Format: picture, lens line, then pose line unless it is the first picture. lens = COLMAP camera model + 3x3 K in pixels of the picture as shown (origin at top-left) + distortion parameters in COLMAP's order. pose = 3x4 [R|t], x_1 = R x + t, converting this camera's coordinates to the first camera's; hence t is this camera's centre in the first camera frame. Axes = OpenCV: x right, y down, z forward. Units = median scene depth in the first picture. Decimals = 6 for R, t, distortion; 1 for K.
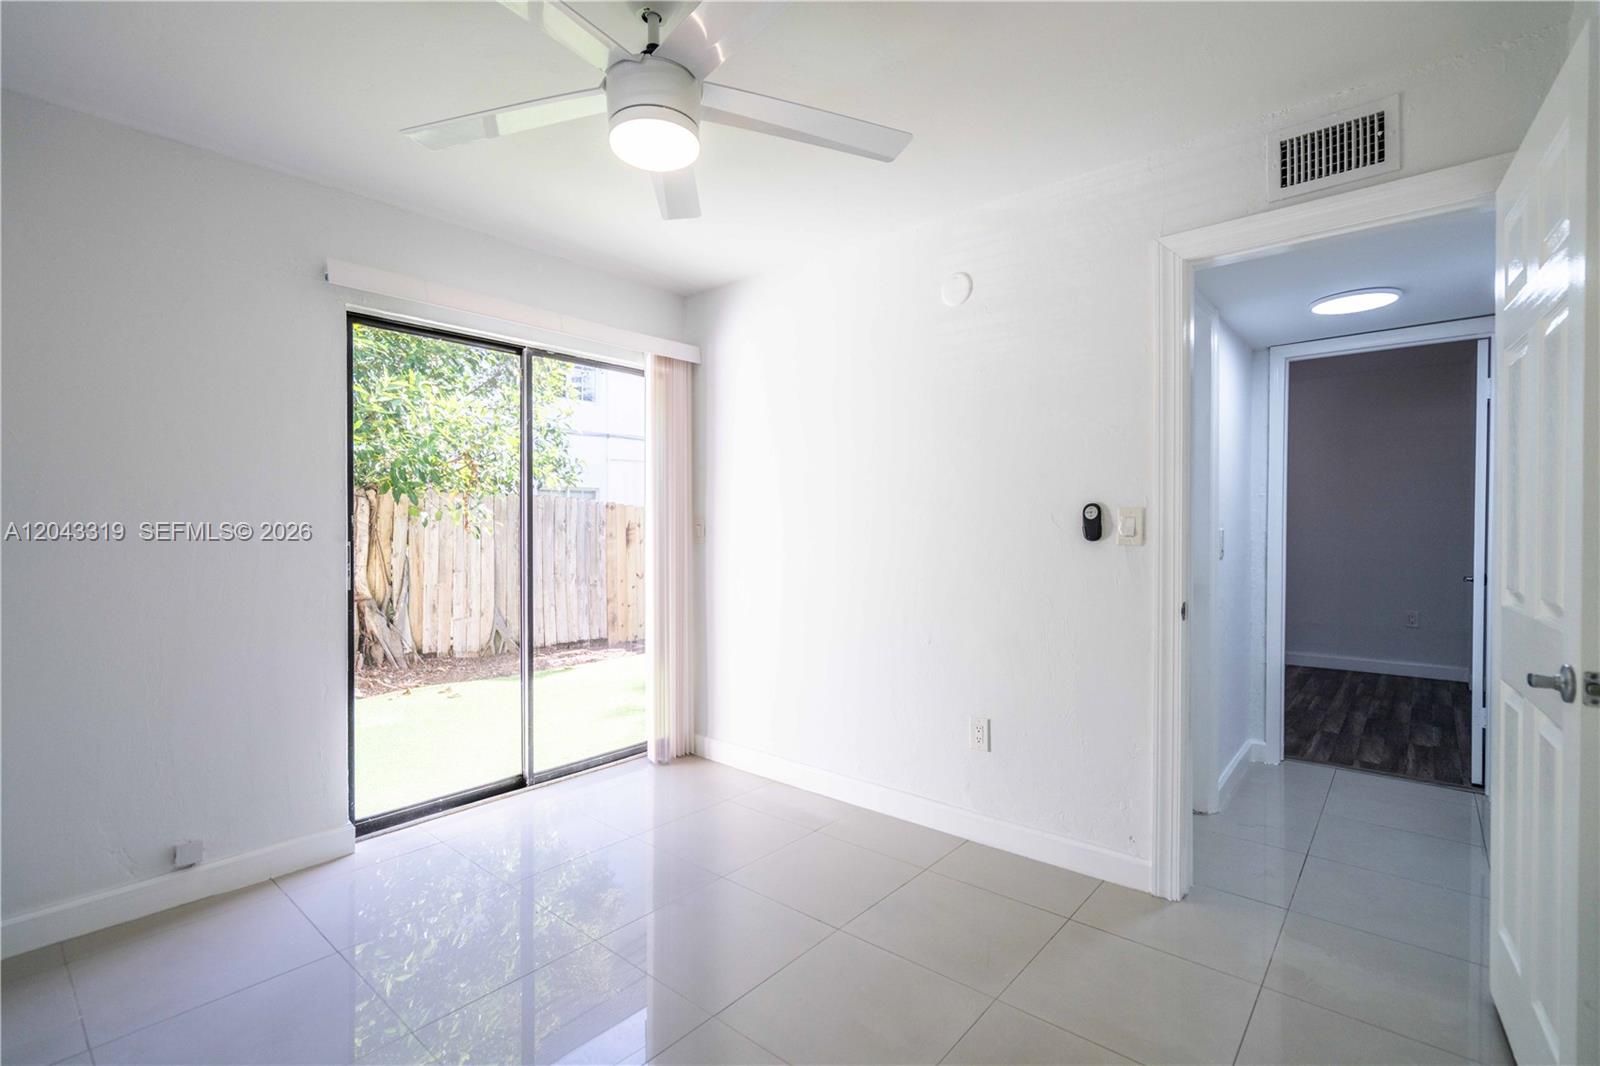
lens RADIAL K [[744.2, 0, 797.4], [0, 744.2, 528.7], [0, 0, 1]] dist [-0.001821, 0.000409]
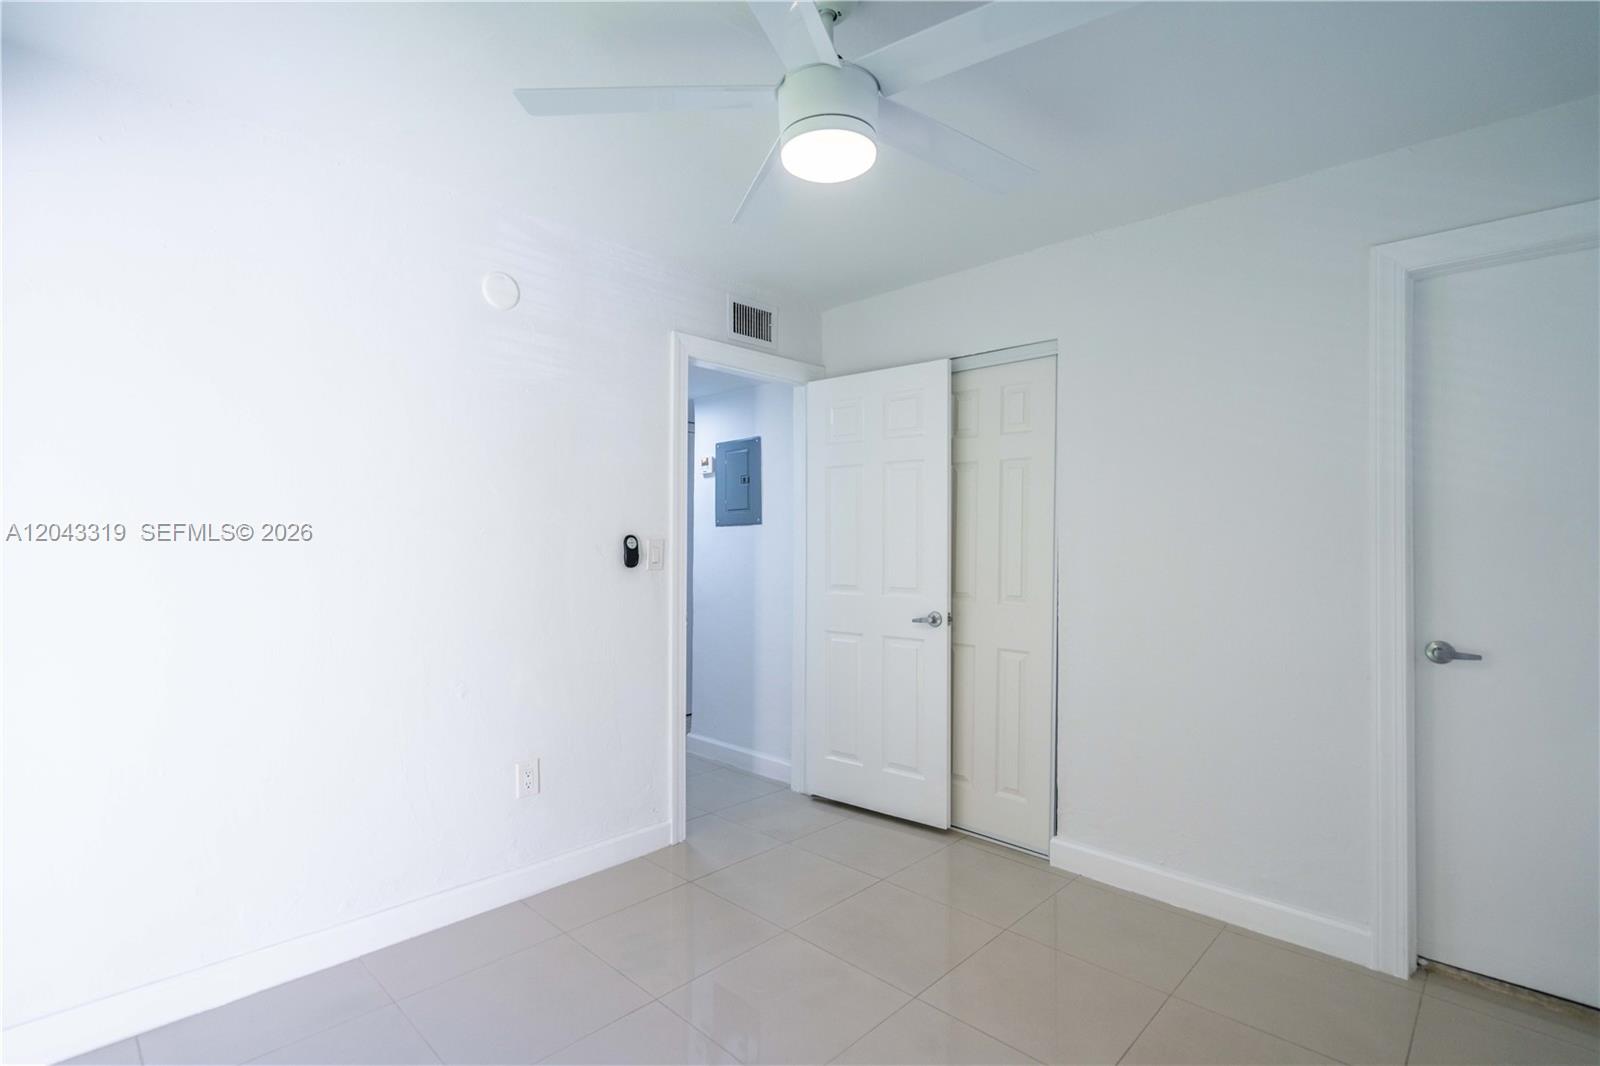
lens RADIAL K [[744.2, 0, 797.8], [0, 744.2, 535.0], [0, 0, 1]] dist [-0.001821, 0.000409]
pose [[0.055745, 0.016434, 0.998310, -0.704430], [0.003105, 0.999857, -0.016633, -0.013207], [-0.998440, 0.004027, 0.055686, 0.641550]]
